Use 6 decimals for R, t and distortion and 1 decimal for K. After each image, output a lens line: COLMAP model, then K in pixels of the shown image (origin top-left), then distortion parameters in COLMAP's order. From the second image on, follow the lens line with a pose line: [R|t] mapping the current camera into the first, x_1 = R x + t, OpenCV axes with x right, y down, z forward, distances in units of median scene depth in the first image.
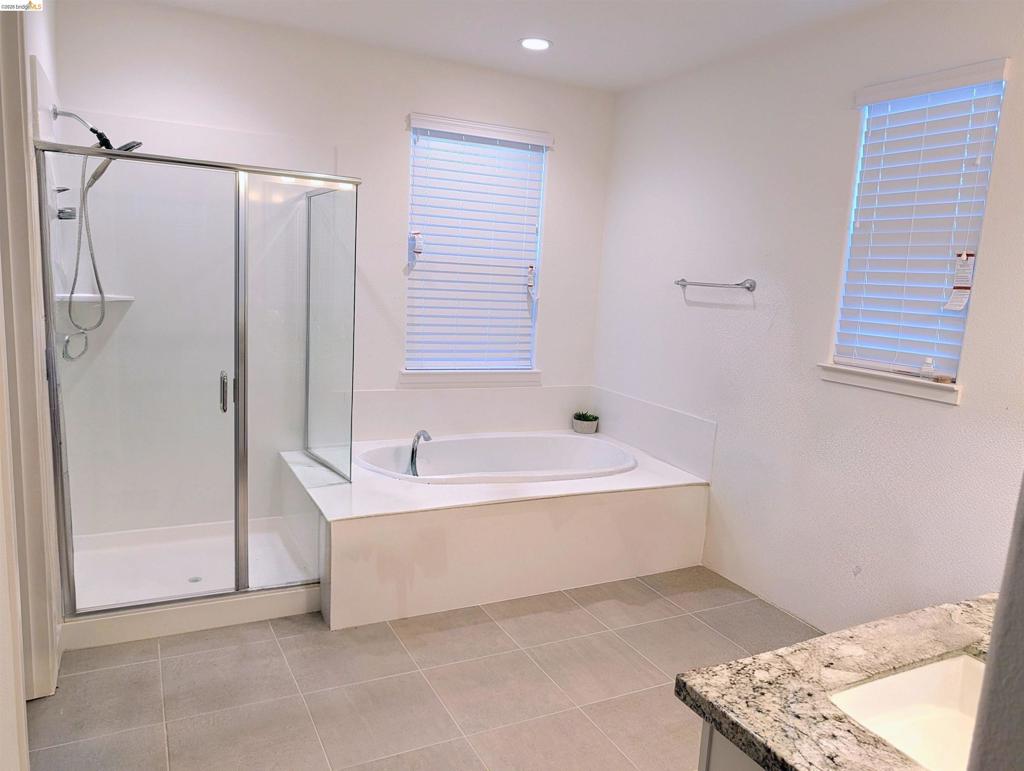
lens RADIAL K [[724.9, 0, 511.3], [0, 724.9, 386.1], [0, 0, 1]] dist [0.006990, 0.000106]
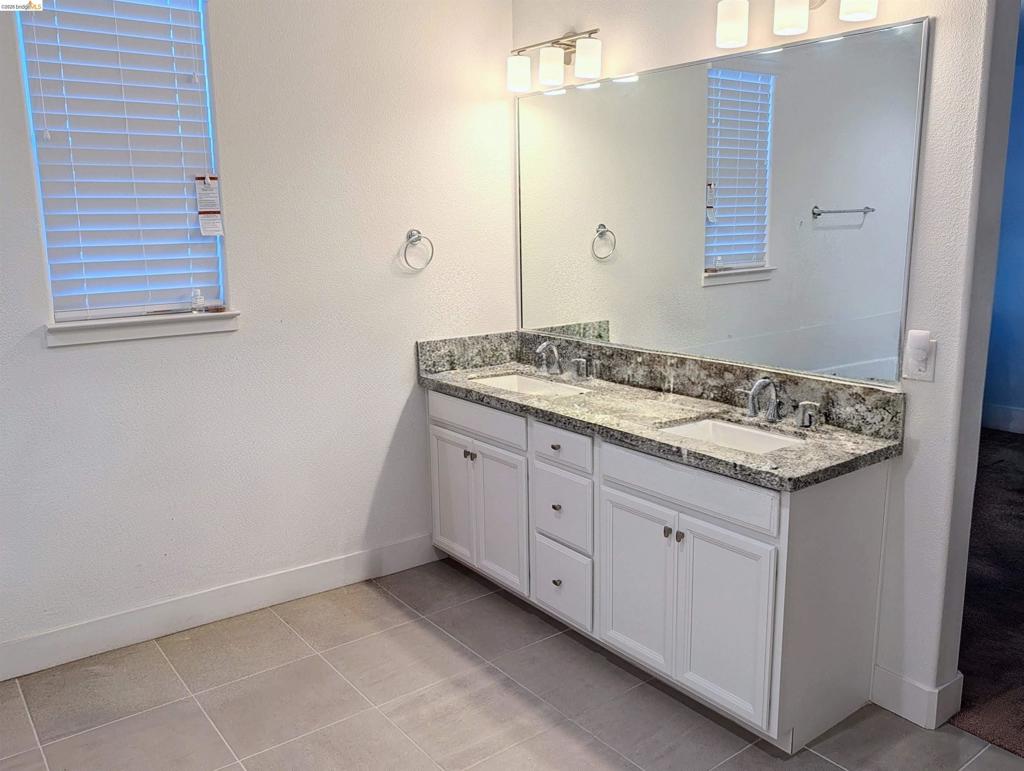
lens RADIAL K [[844.2, 0, 512.6], [0, 844.2, 385.9], [0, 0, 1]] dist [0.001177, 0.000675]
pose [[-0.181223, -0.240942, 0.953470, -0.572308], [0.157711, 0.949855, 0.270004, -0.152466], [-0.970714, 0.199303, -0.134137, 0.787850]]
